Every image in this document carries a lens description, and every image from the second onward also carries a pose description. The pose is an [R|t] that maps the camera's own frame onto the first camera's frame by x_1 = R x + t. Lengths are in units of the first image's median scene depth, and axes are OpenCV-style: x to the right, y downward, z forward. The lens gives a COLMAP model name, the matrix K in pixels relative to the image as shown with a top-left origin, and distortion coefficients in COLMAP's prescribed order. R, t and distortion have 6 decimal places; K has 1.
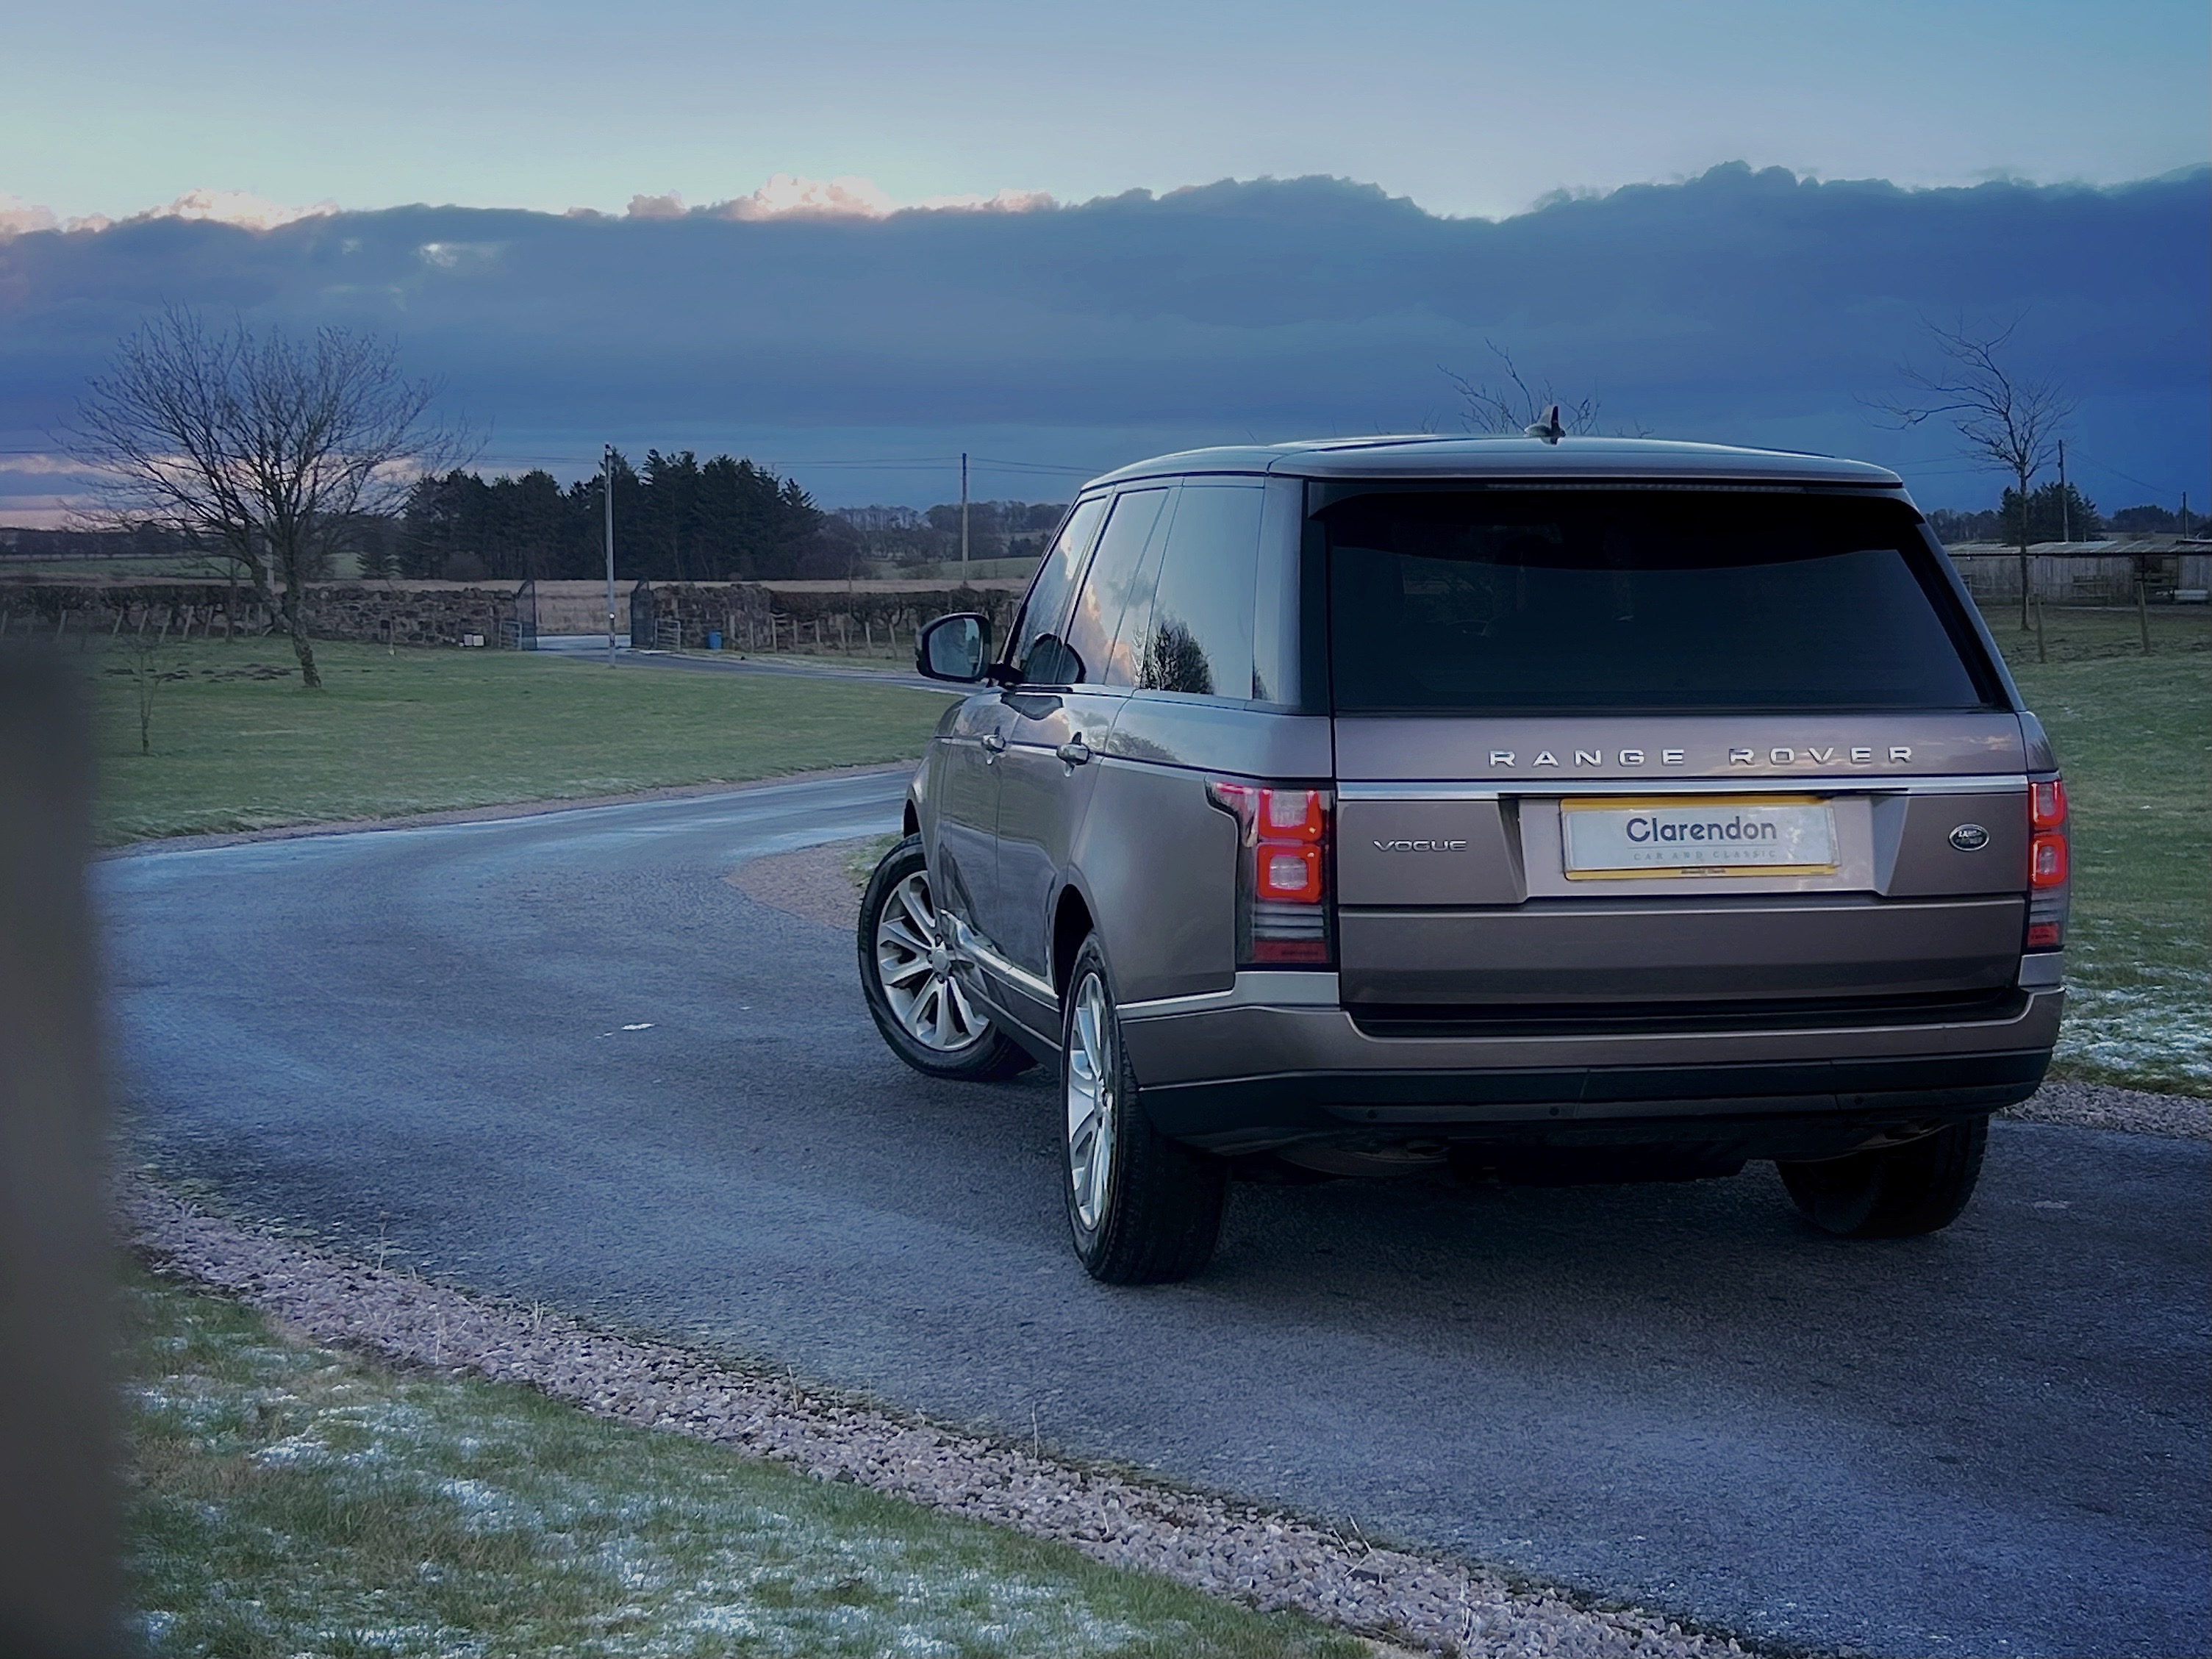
lens RADIAL K [[2400.9, 0, 1120.0], [0, 2400.9, 837.9], [0, 0, 1]] dist [0.033039, 0.000000]
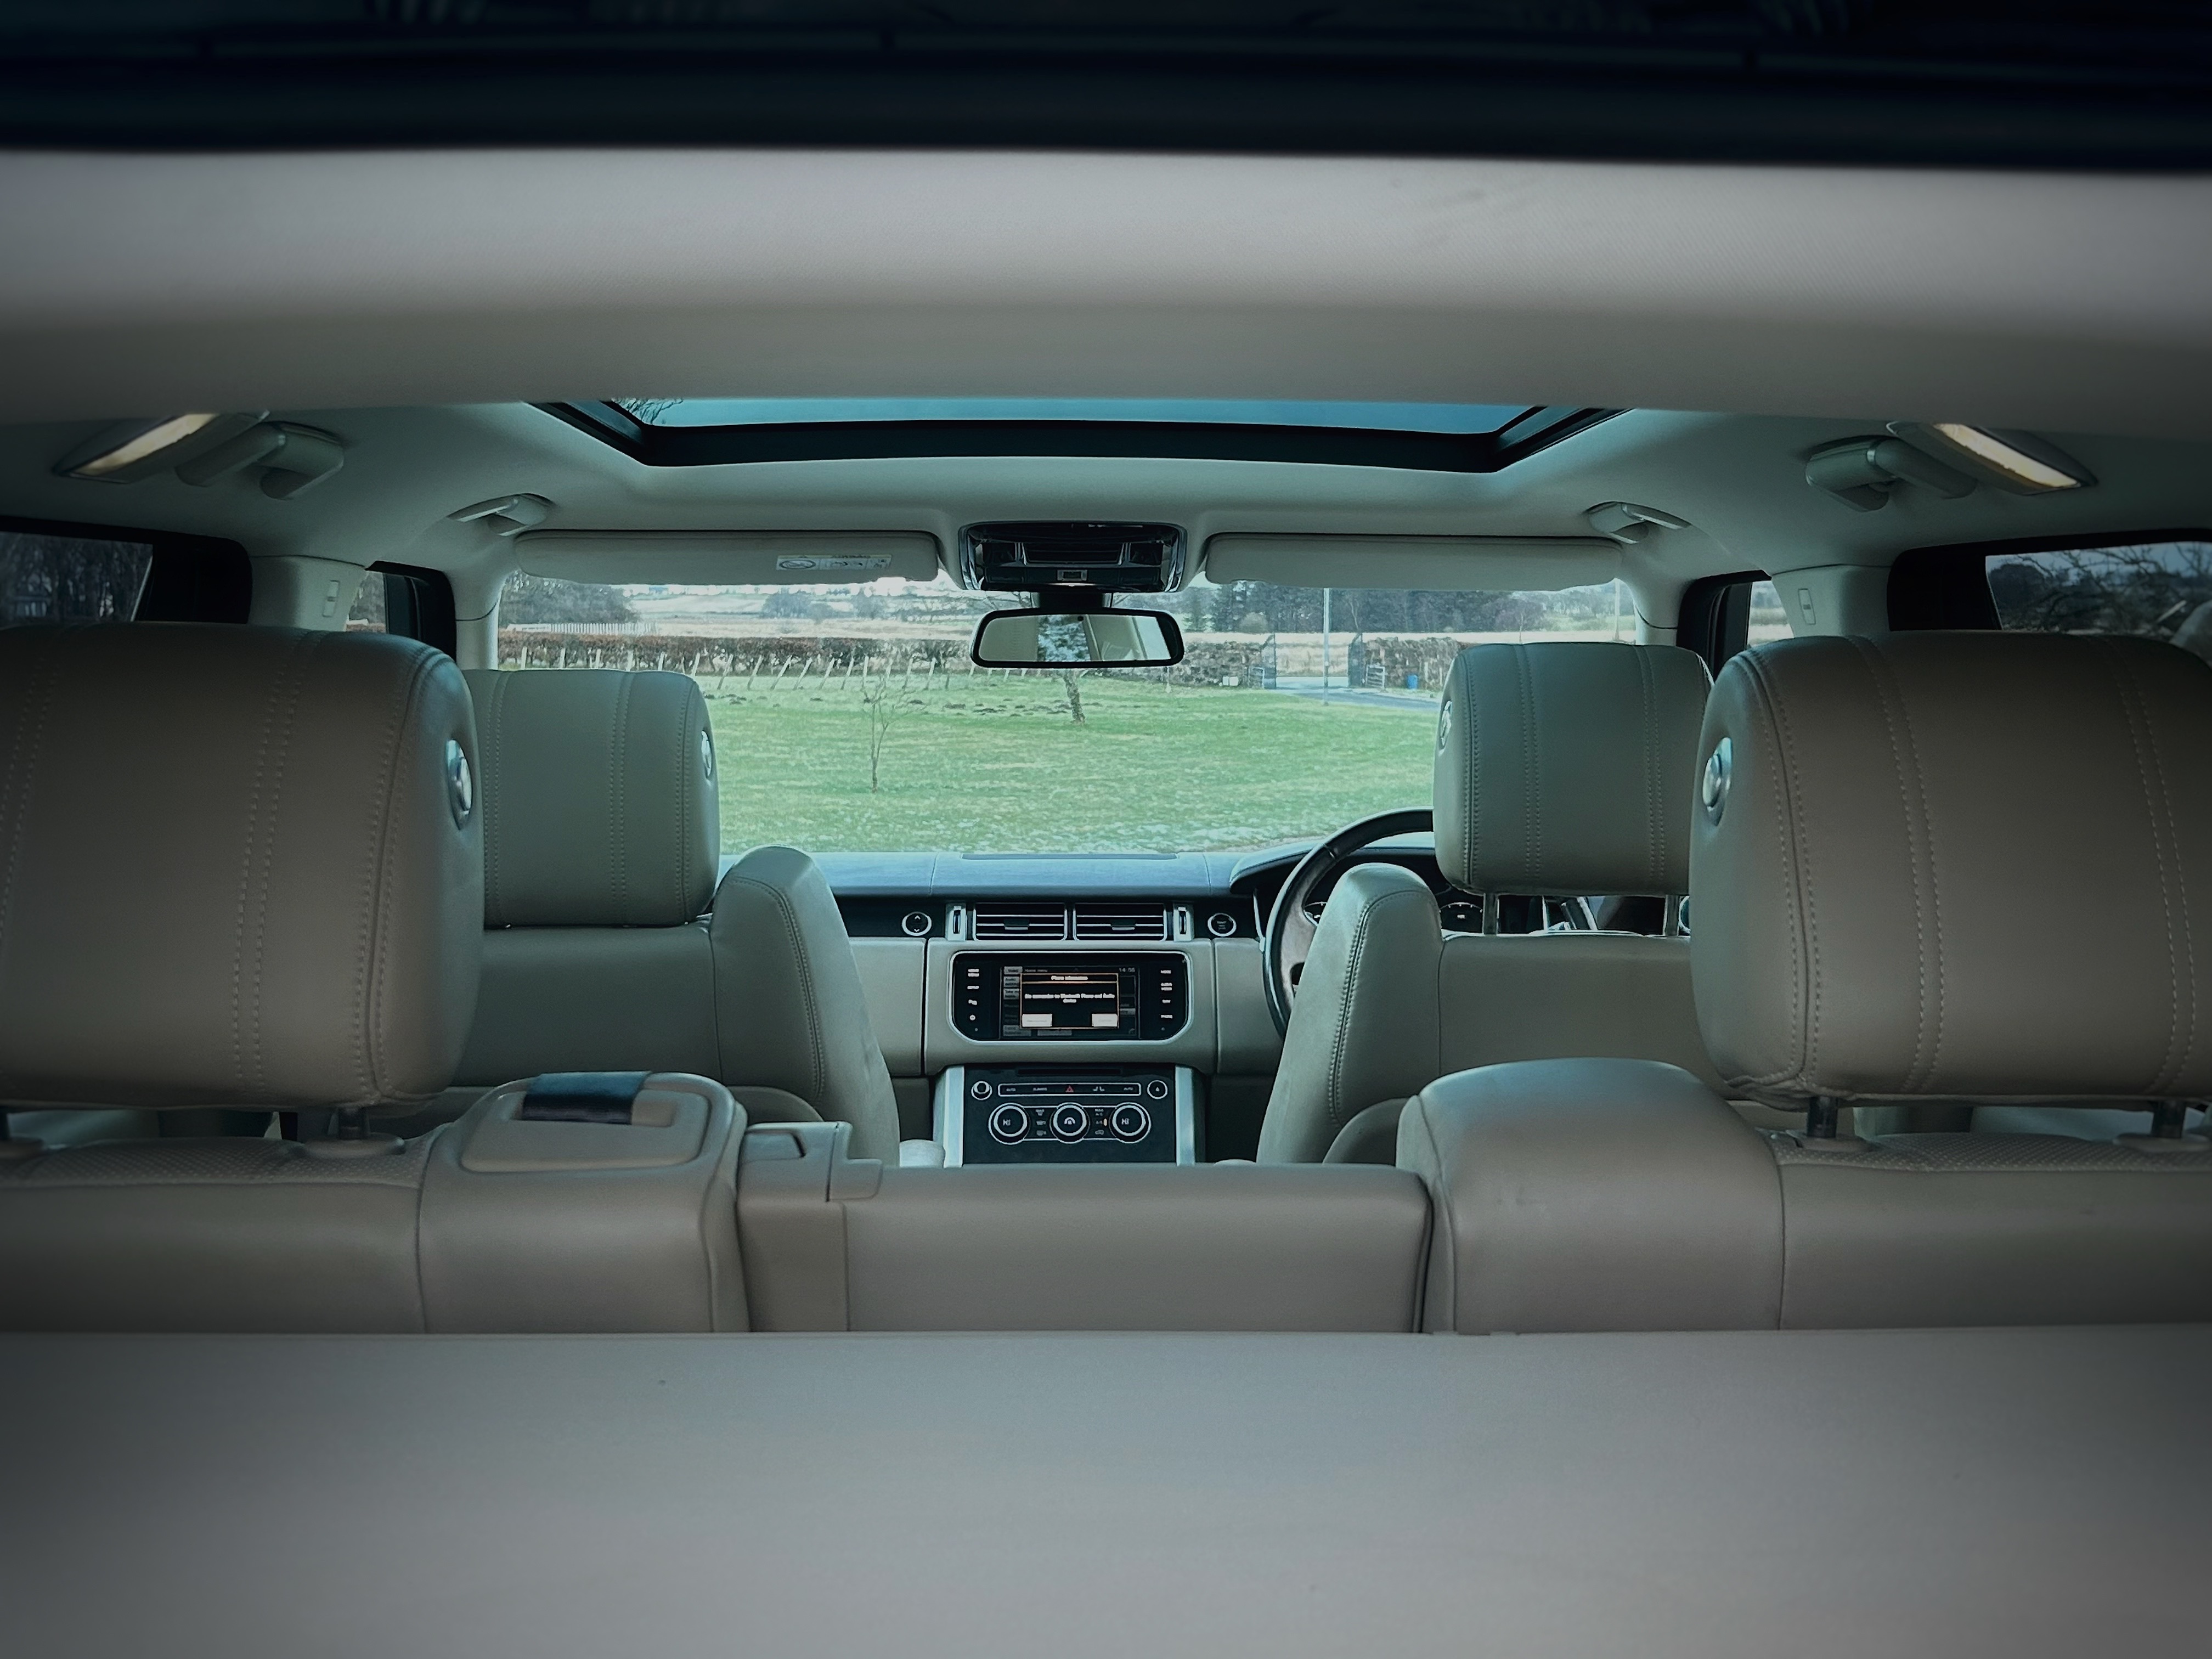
lens RADIAL K [[2401.0, 0, 1109.5], [0, 2401.0, 829.0], [0, 0, 1]] dist [0.033039, 0.000000]
pose [[0.967150, 0.016124, -0.253694, -0.003272], [-0.023403, 0.999396, -0.025700, 0.031552], [0.253126, 0.030793, 0.966943, -0.256800]]
